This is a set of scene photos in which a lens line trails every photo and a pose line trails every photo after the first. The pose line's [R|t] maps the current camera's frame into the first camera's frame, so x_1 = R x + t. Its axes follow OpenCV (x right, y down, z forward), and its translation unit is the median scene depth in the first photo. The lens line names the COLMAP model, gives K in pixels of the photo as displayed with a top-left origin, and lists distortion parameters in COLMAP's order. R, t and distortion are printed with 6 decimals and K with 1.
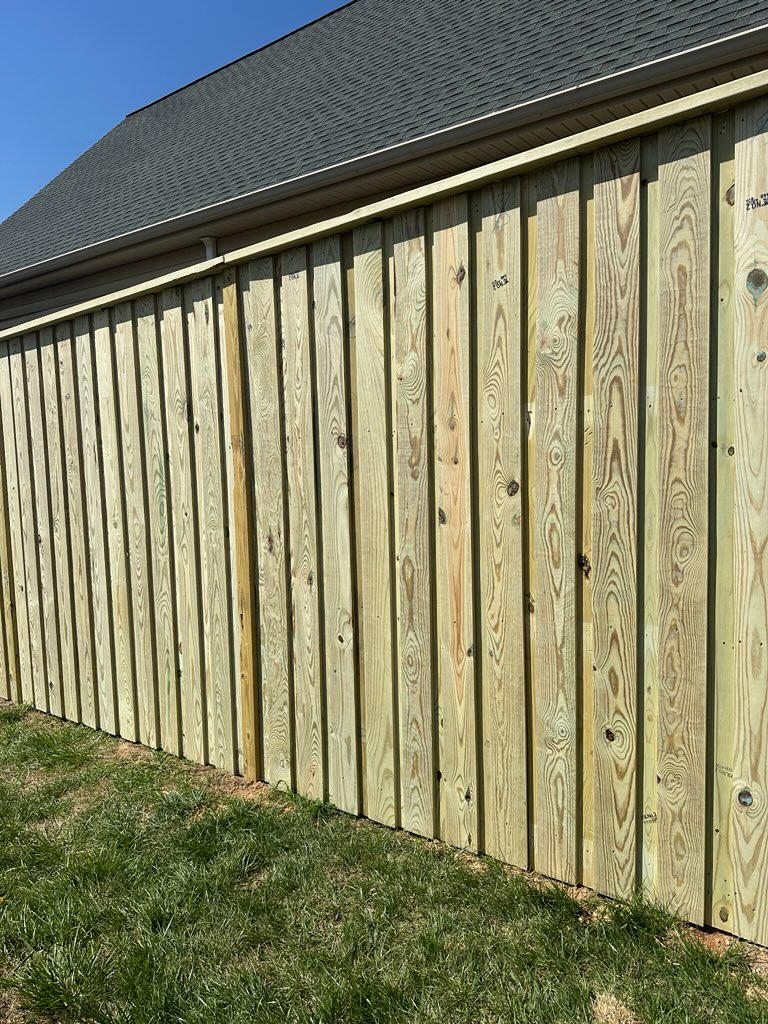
lens RADIAL K [[715.2, 0, 384.0], [0, 715.2, 512.0], [0, 0, 1]] dist [0.037229, -0.030934]
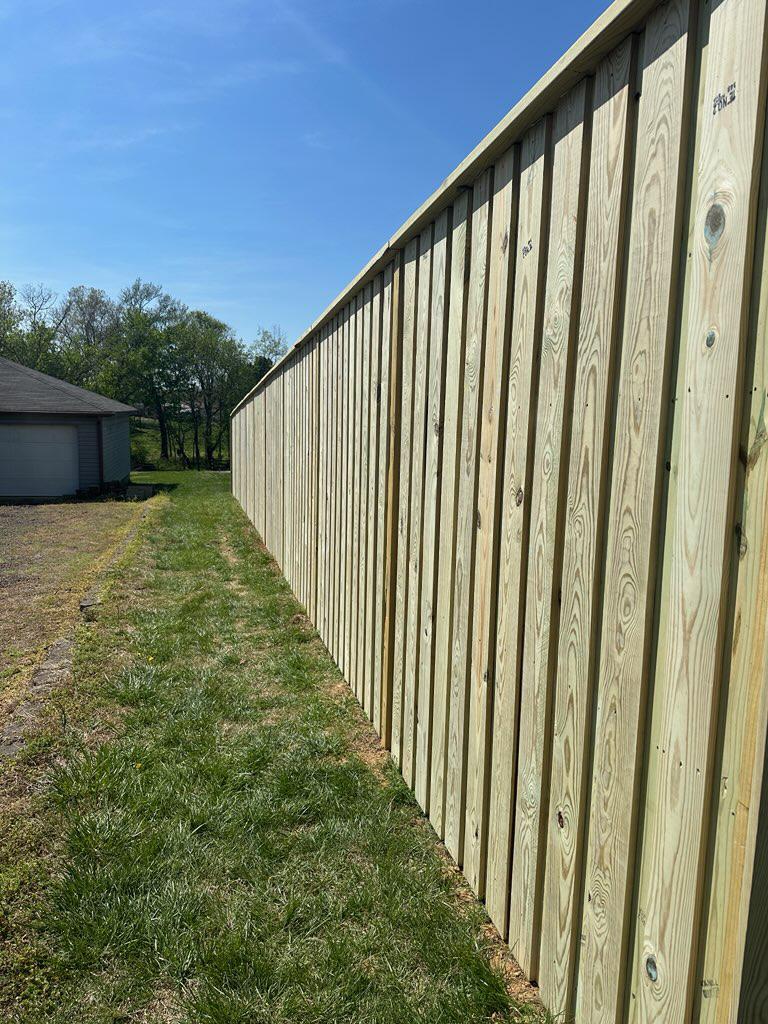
lens RADIAL K [[715.2, 0, 384.0], [0, 715.2, 512.0], [0, 0, 1]] dist [0.037229, -0.030934]
pose [[0.787769, 0.124582, -0.603240, 0.621941], [-0.099971, 0.992208, 0.074360, -0.068789], [0.607804, 0.001728, 0.794086, 0.260731]]
